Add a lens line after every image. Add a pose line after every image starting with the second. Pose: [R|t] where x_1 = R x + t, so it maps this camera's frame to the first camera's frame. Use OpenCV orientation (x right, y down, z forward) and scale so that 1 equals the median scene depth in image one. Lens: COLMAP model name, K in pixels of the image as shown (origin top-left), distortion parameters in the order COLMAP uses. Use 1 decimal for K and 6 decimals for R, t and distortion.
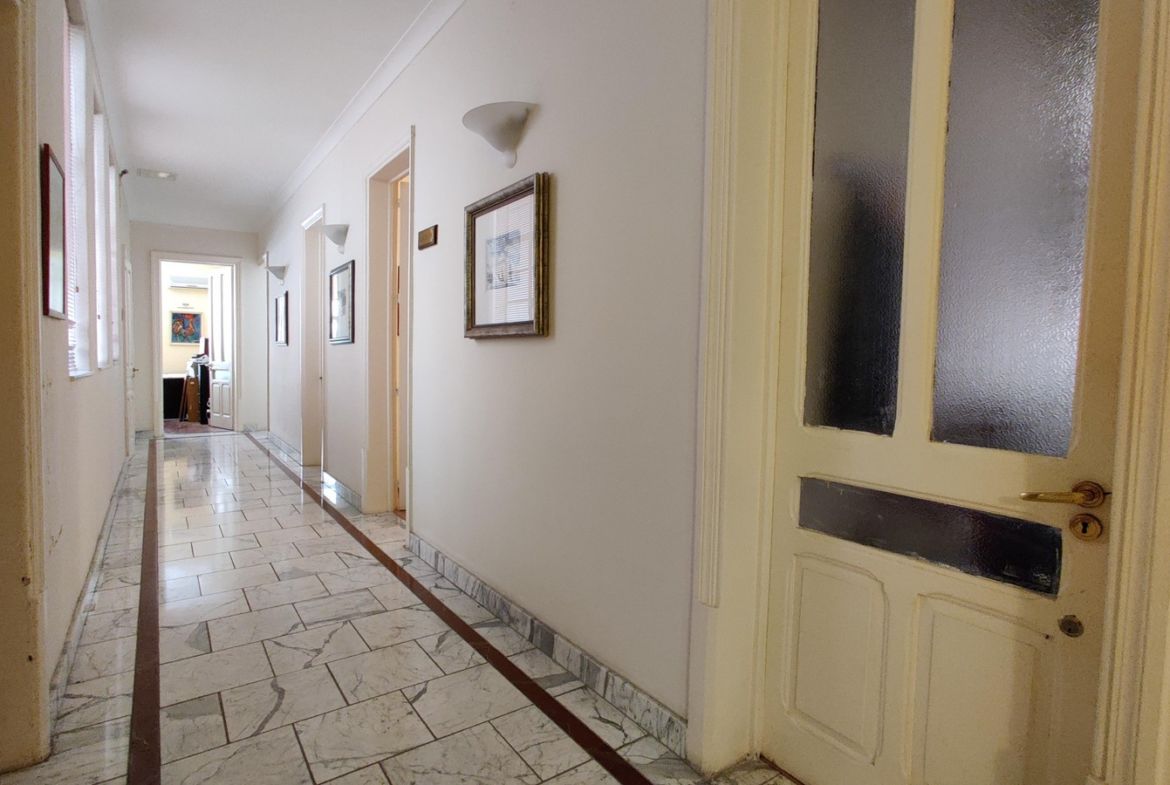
lens RADIAL K [[629.1, 0, 588.5], [0, 629.1, 387.5], [0, 0, 1]] dist [-0.023794, 0.017779]
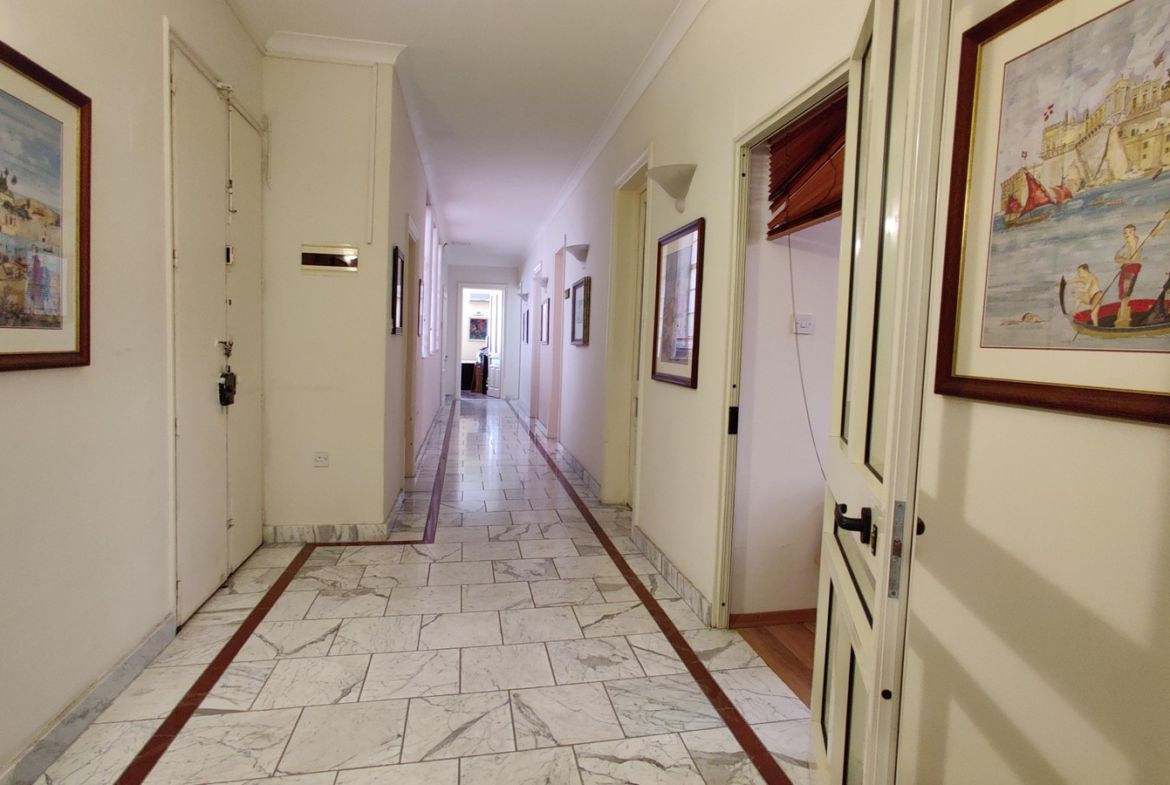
lens RADIAL K [[629.1, 0, 588.5], [0, 629.1, 387.5], [0, 0, 1]] dist [-0.023794, 0.017779]
pose [[0.916245, 0.043730, -0.398225, 0.271653], [-0.041573, 0.999037, 0.014054, 0.013435], [0.398456, 0.003679, 0.917180, -0.360153]]
